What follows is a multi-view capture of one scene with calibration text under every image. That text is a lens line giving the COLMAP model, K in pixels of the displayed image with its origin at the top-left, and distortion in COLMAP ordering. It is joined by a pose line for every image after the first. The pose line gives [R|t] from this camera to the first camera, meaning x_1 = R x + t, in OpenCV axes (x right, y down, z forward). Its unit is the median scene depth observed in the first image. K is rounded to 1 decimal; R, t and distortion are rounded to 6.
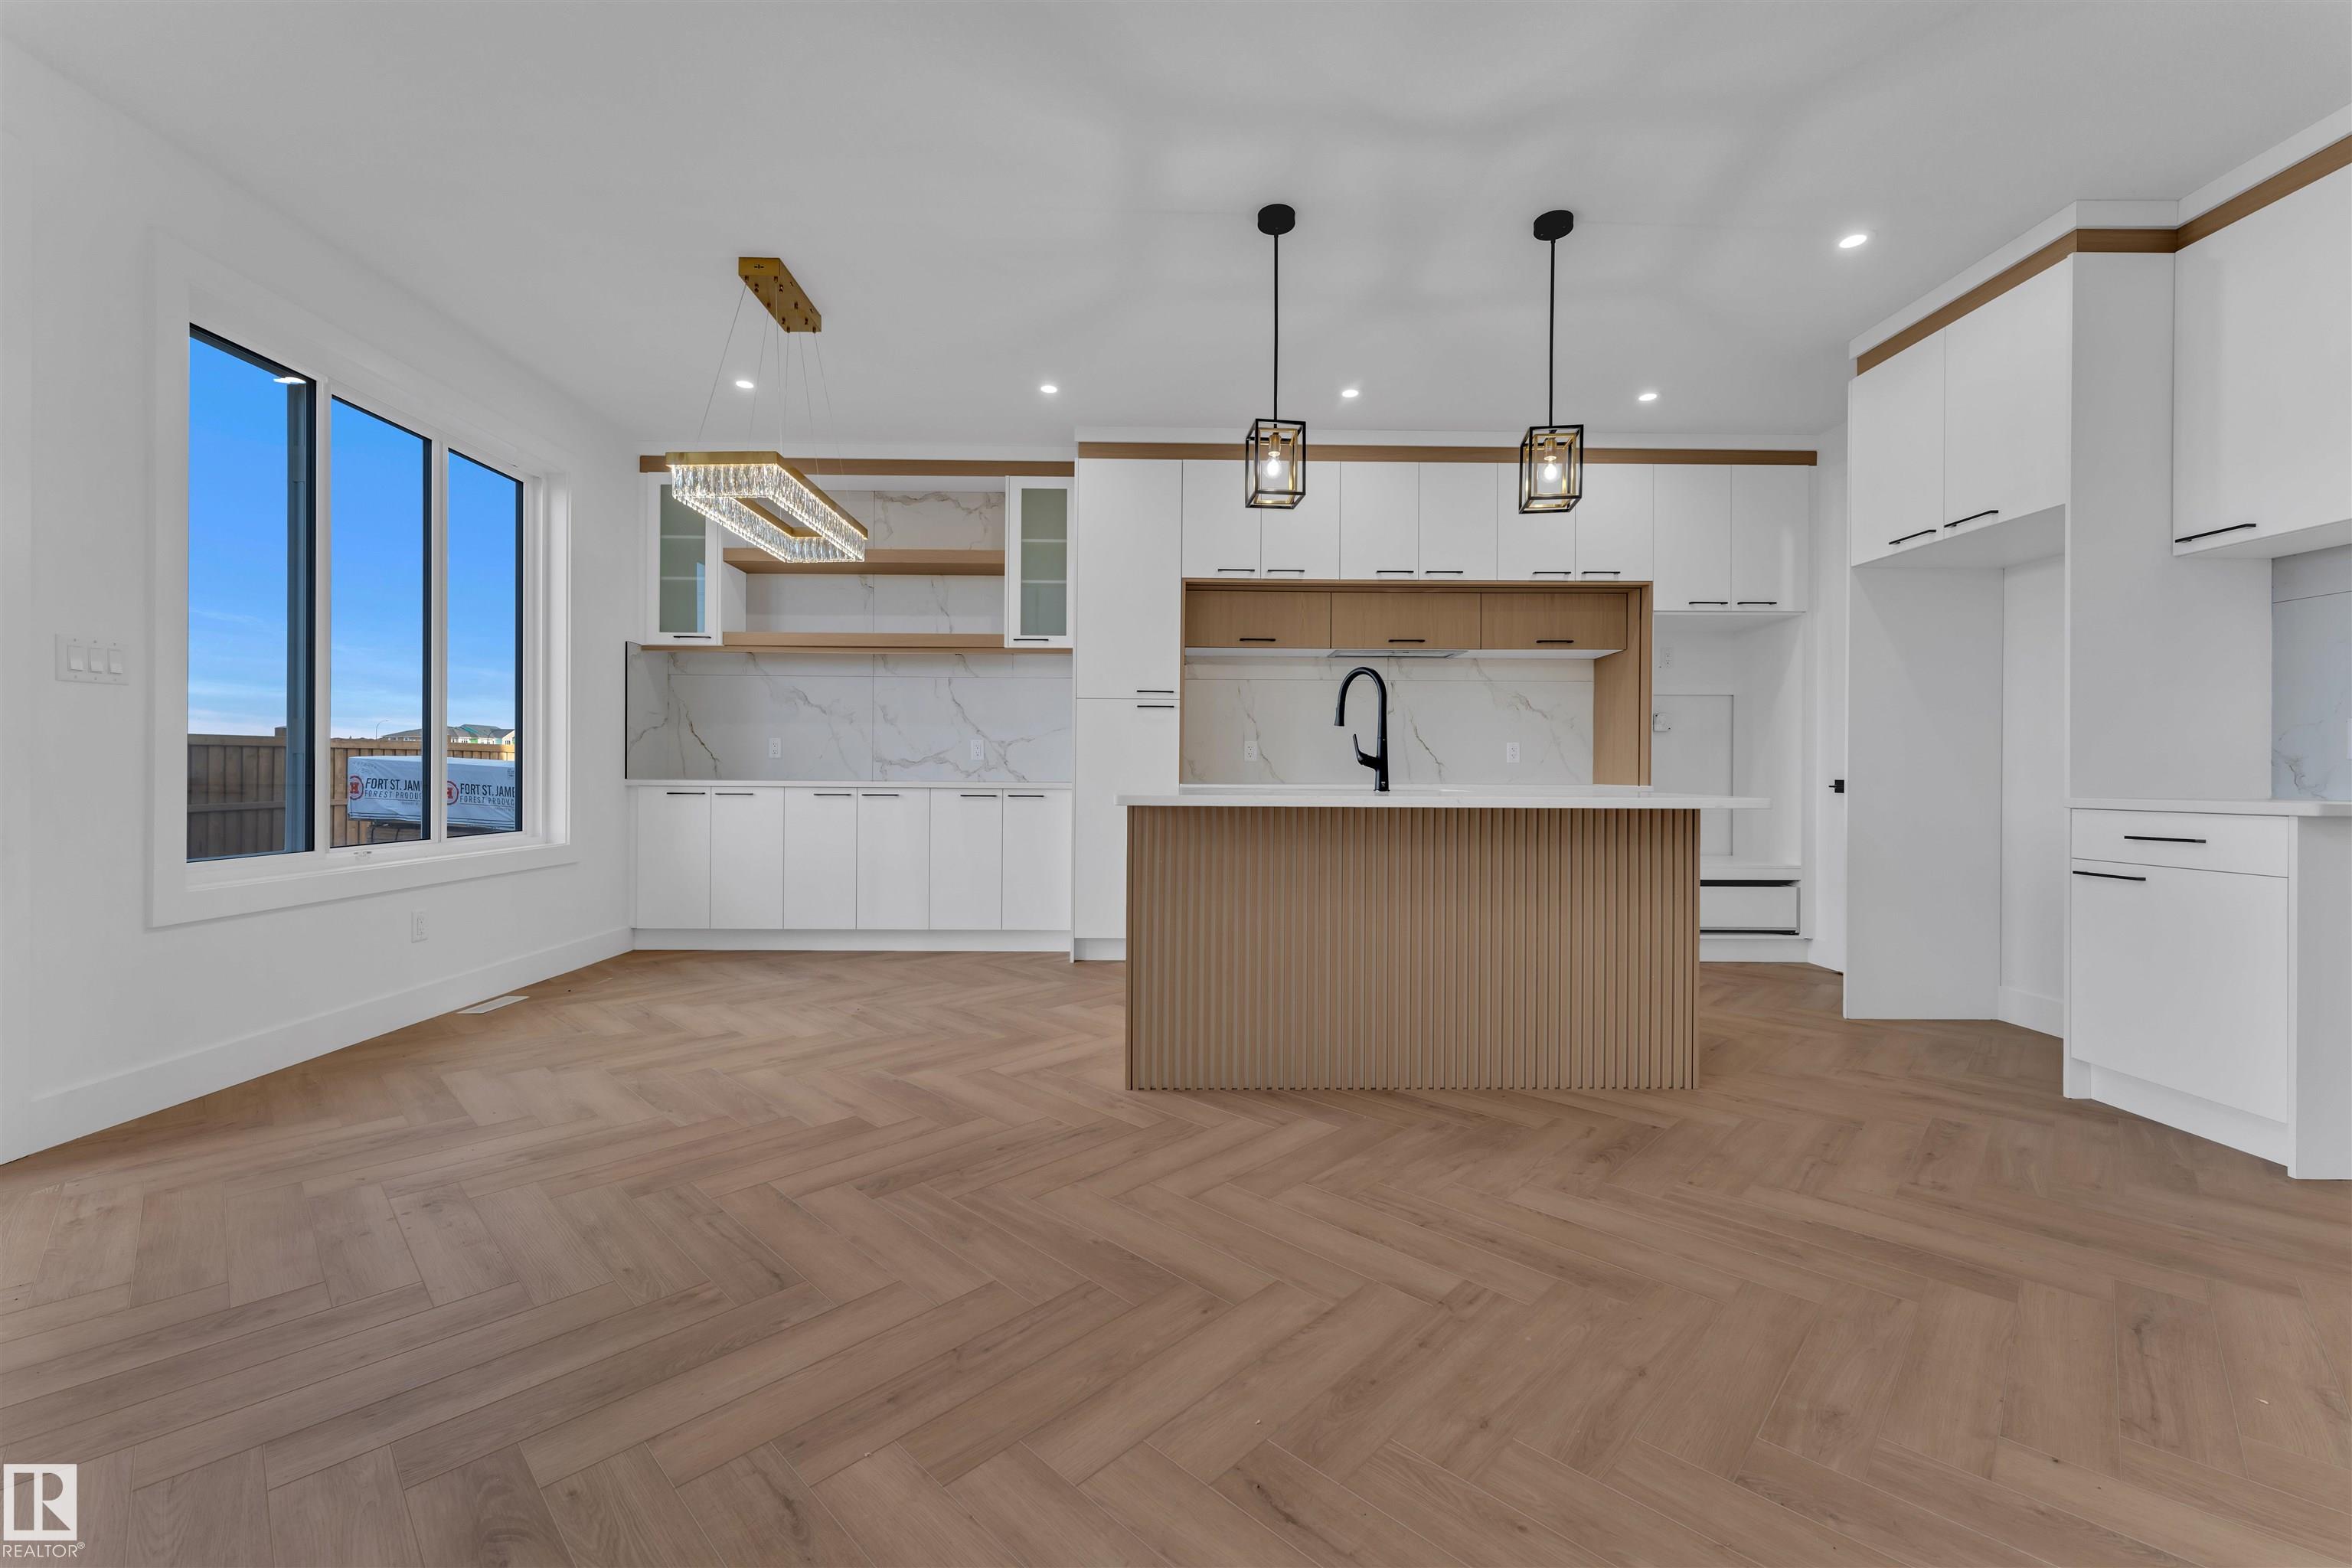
lens RADIAL K [[944.9, 0, 1174.7], [0, 944.9, 770.6], [0, 0, 1]] dist [0.001801, -0.000109]
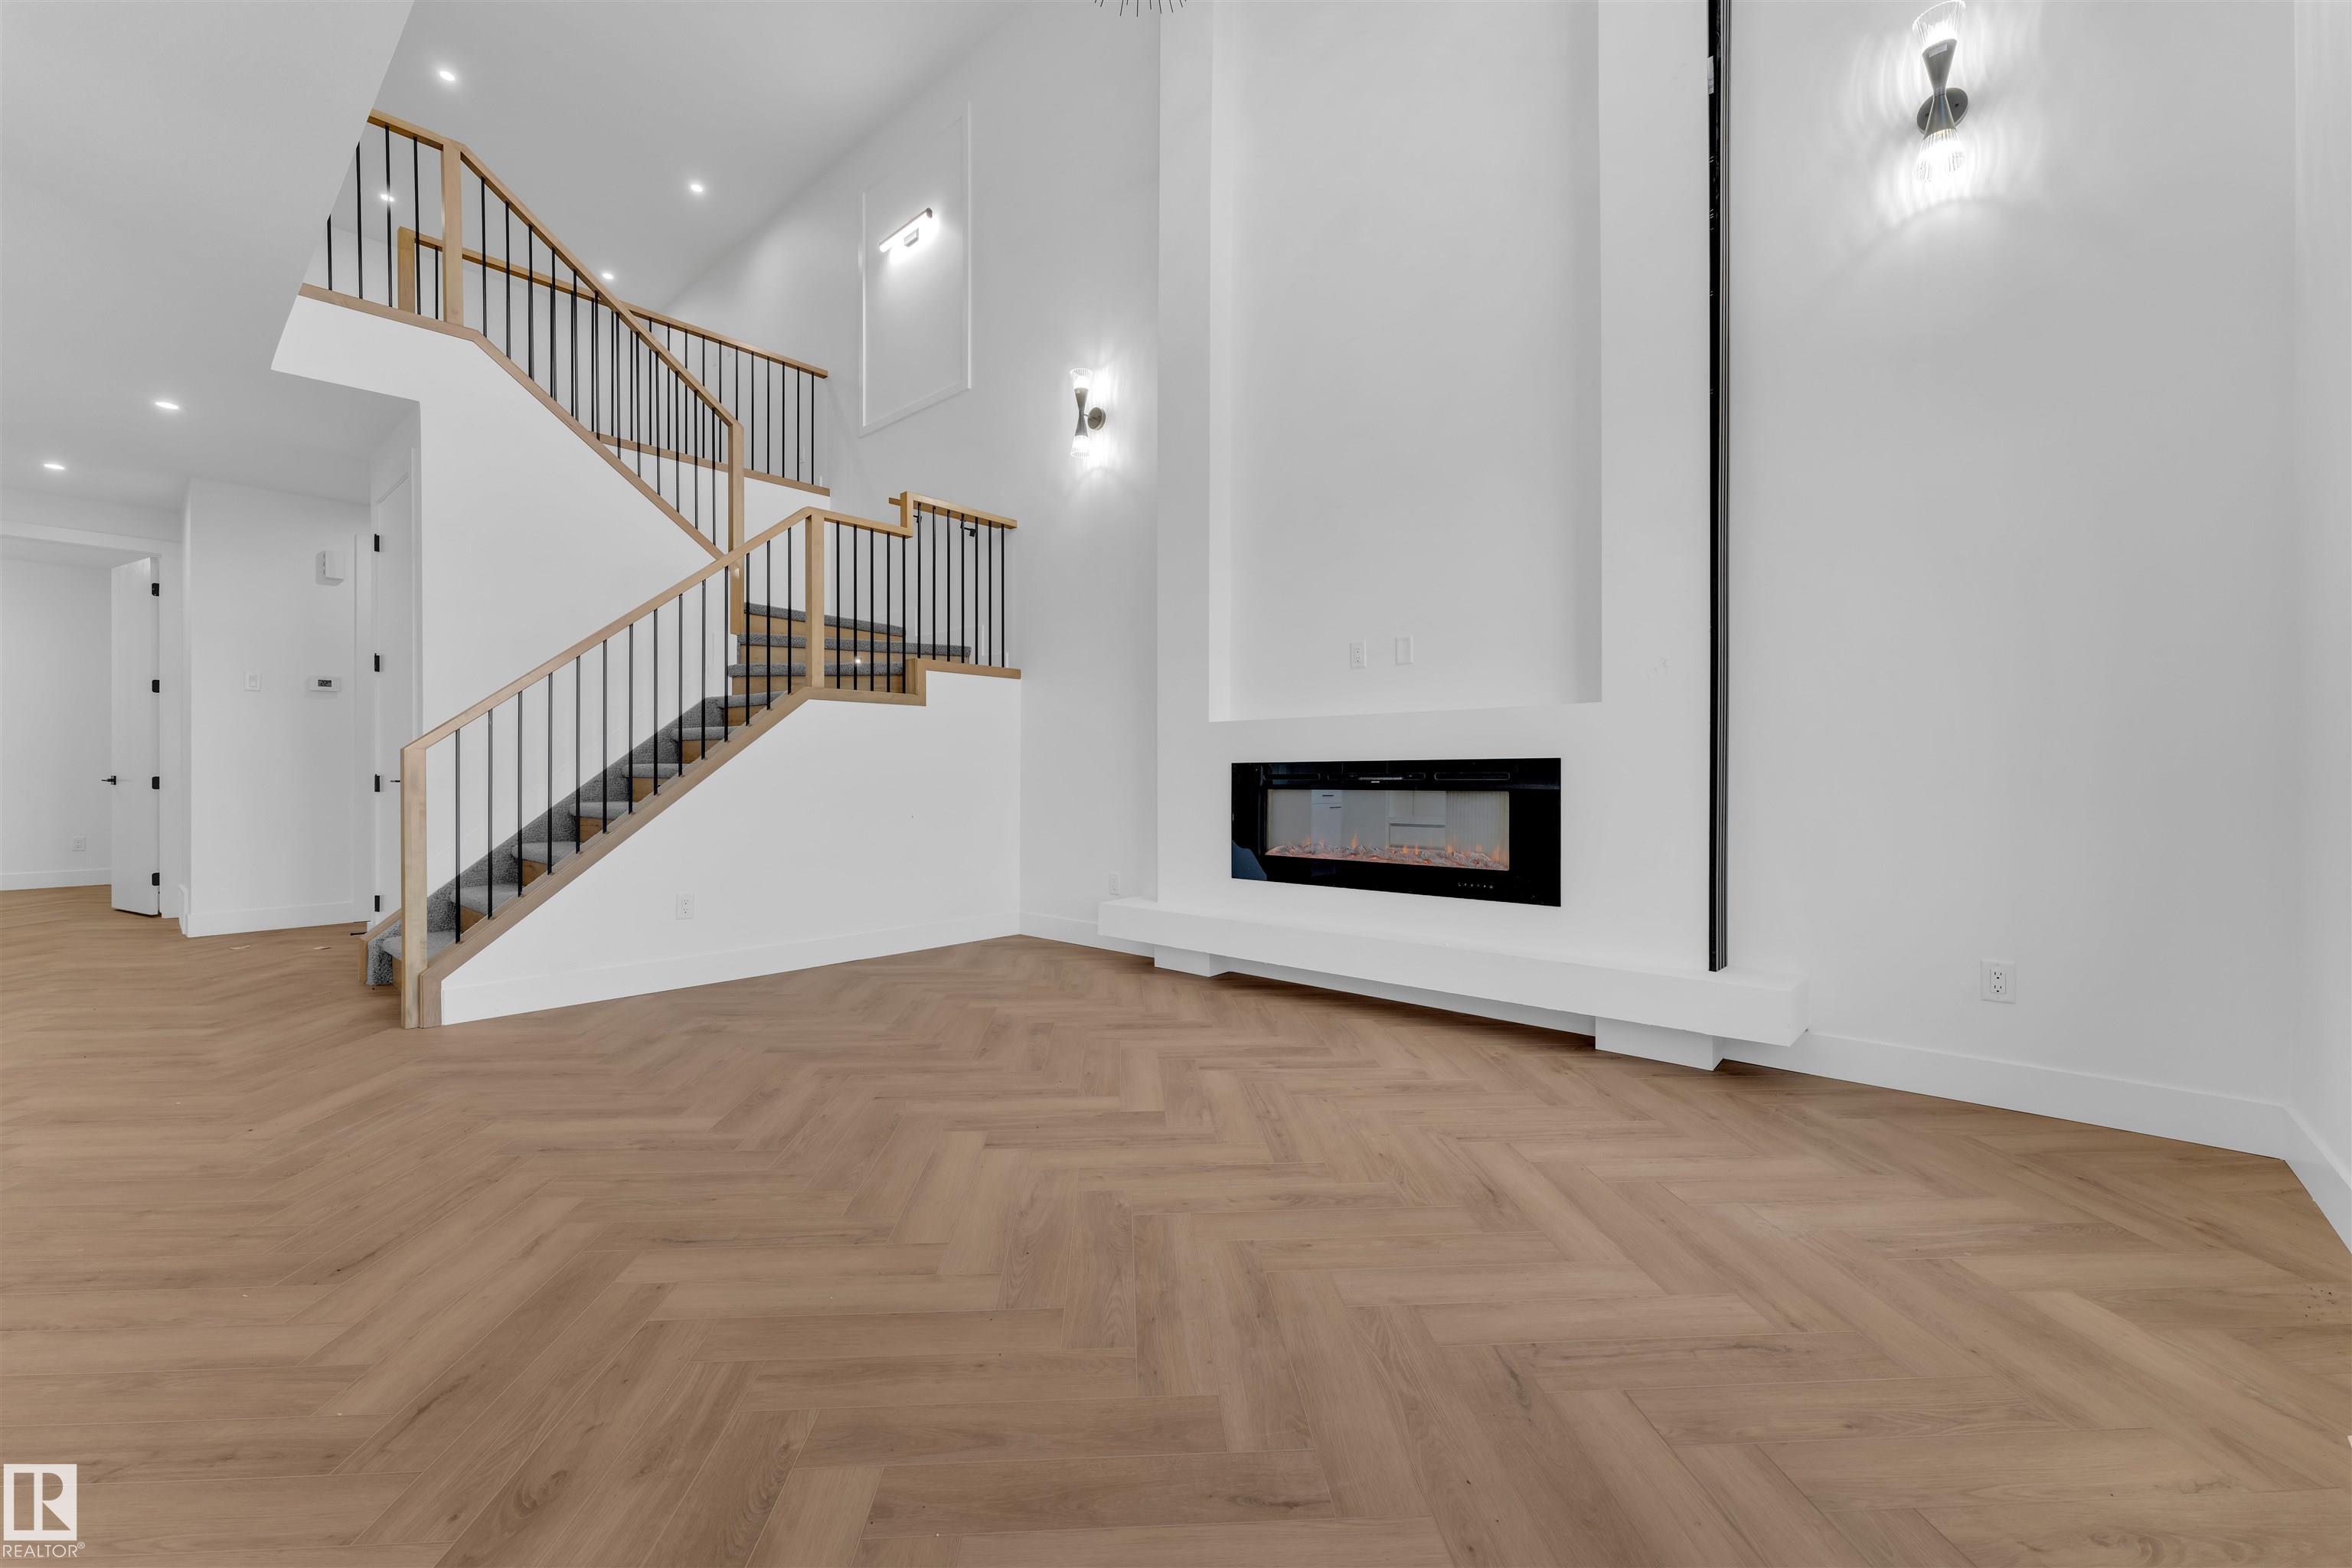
lens RADIAL K [[944.8, 0, 1171.3], [0, 944.8, 778.8], [0, 0, 1]] dist [0.001854, 0.000317]
pose [[-0.735321, -0.010442, 0.677639, -0.528914], [-0.008161, 0.999945, 0.006553, -0.003040], [-0.677670, -0.000712, -0.735366, 0.351060]]
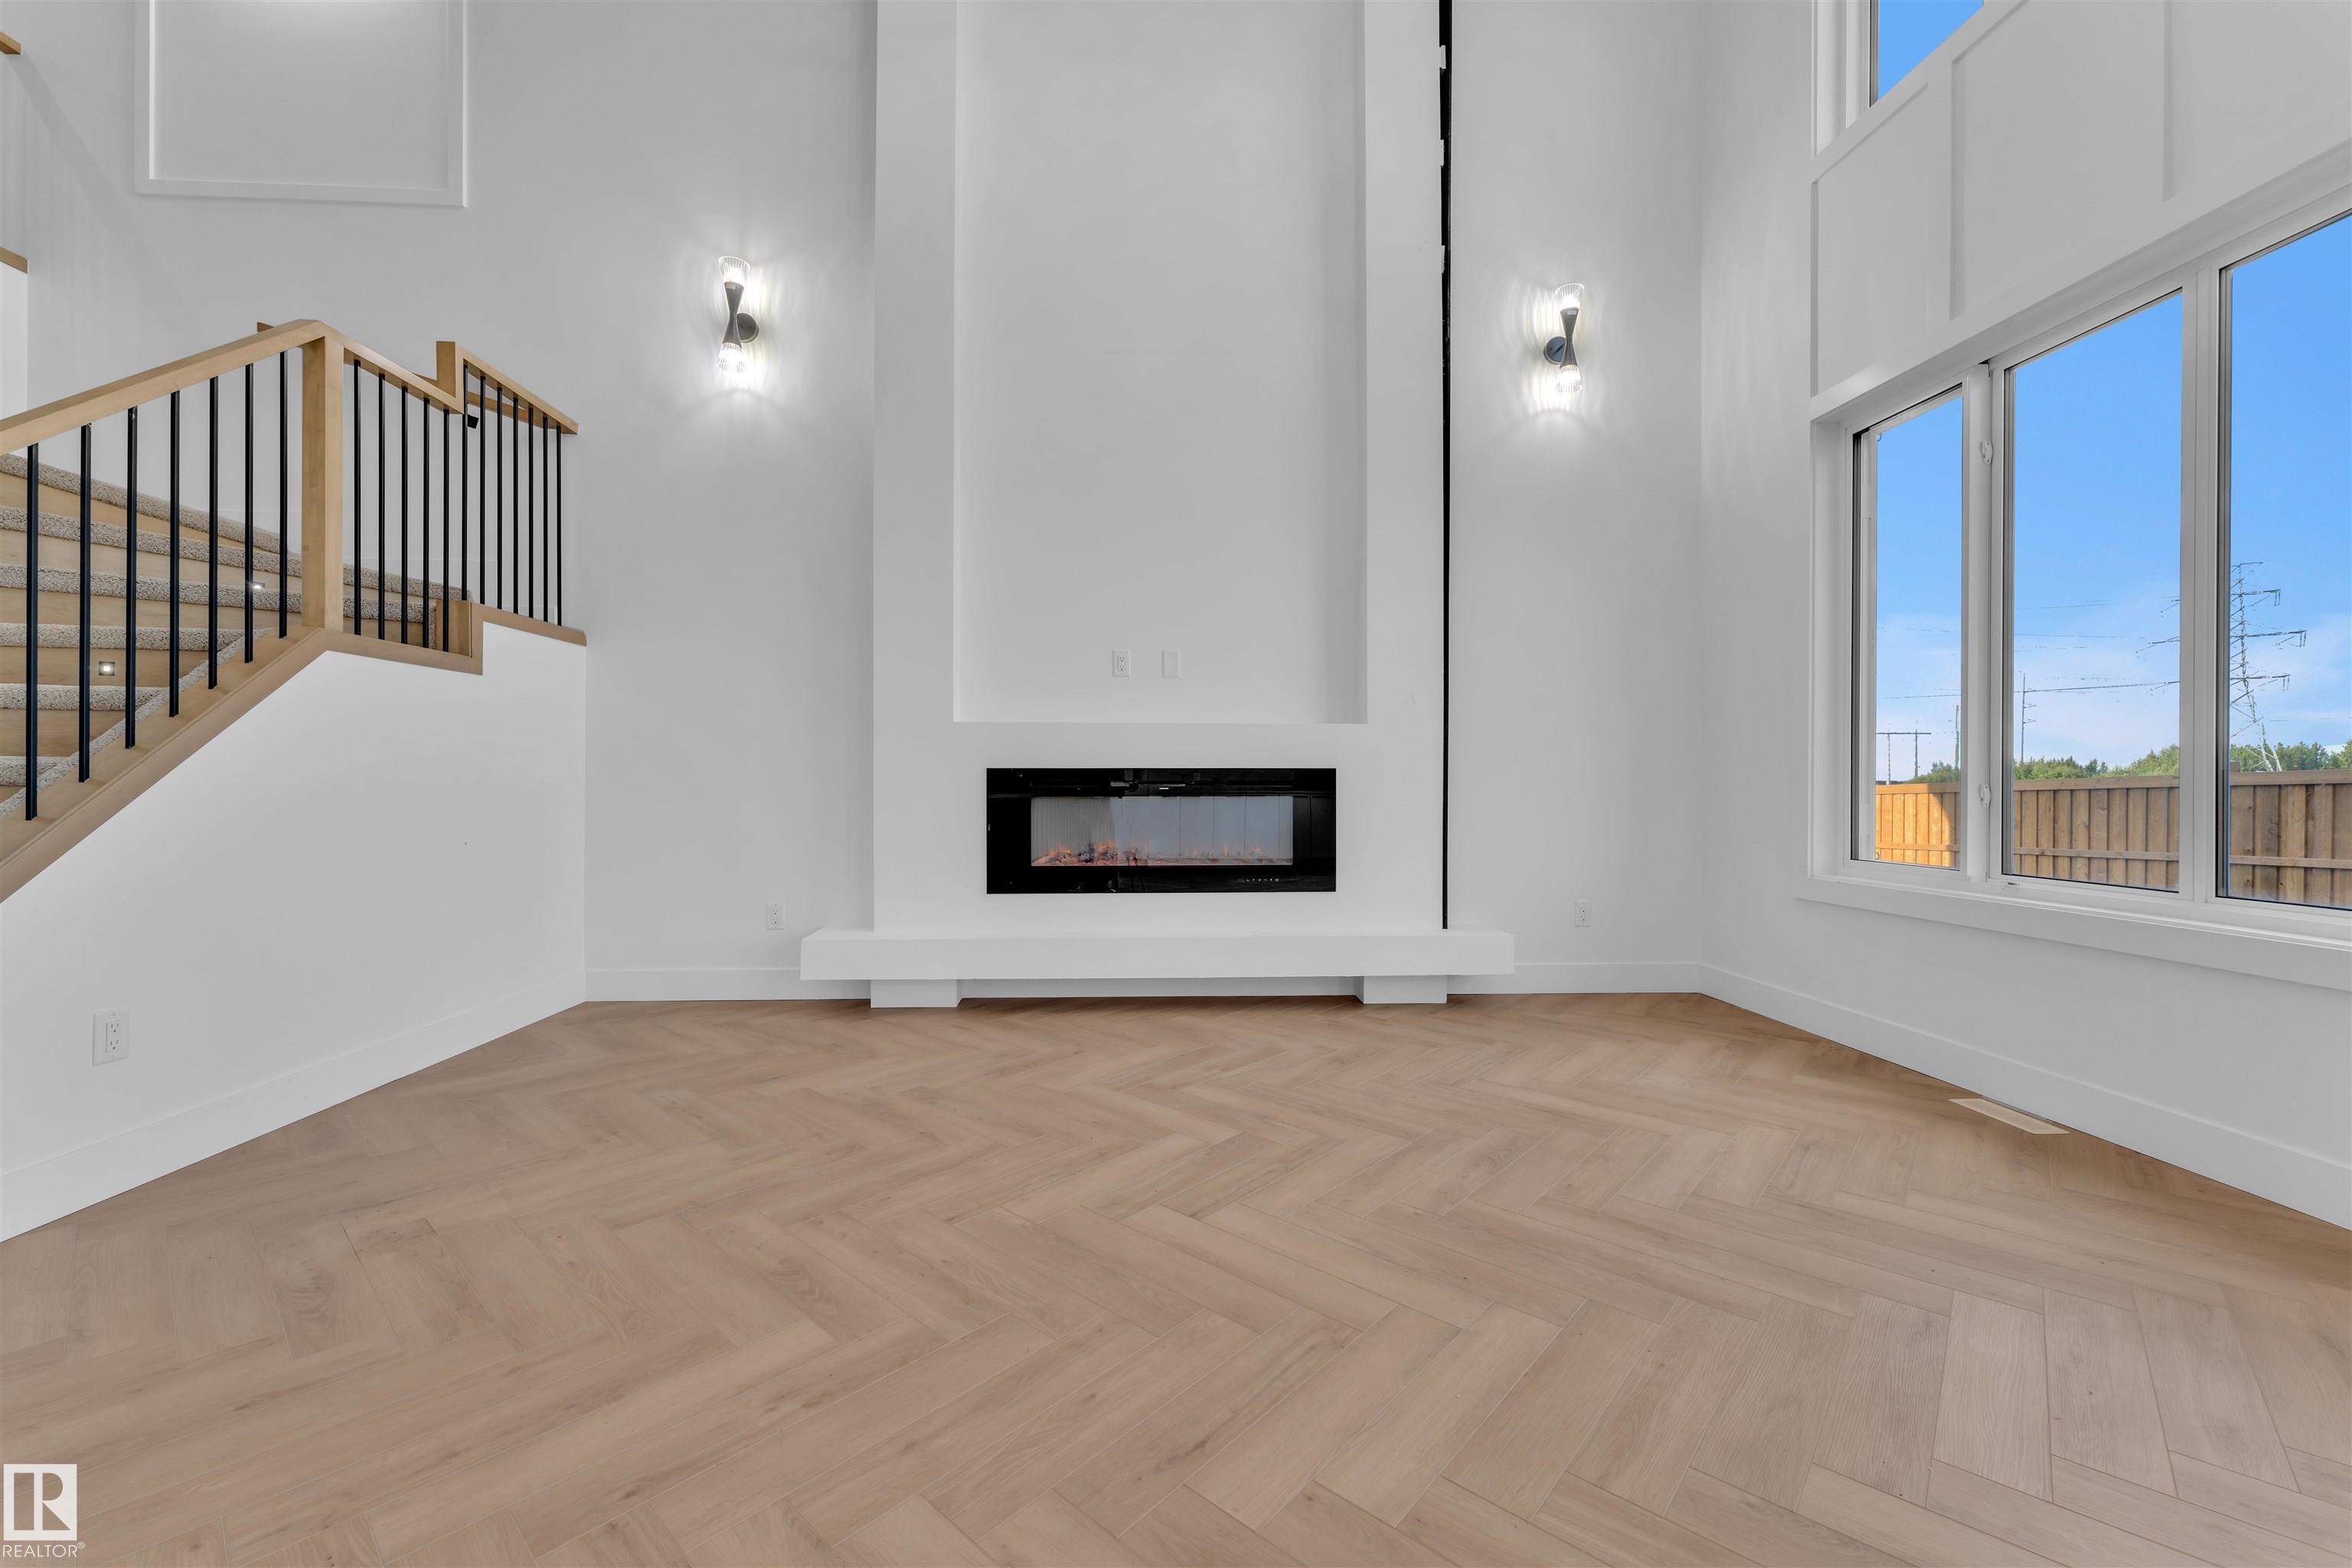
lens RADIAL K [[940.3, 0, 1173.1], [0, 940.3, 785.1], [0, 0, 1]] dist [0.001996, 0.000127]
pose [[-0.999192, -0.010690, -0.038738, -0.036959], [-0.010697, 0.999943, -0.000030, 0.000813], [0.038736, 0.000385, -0.999249, 0.489554]]
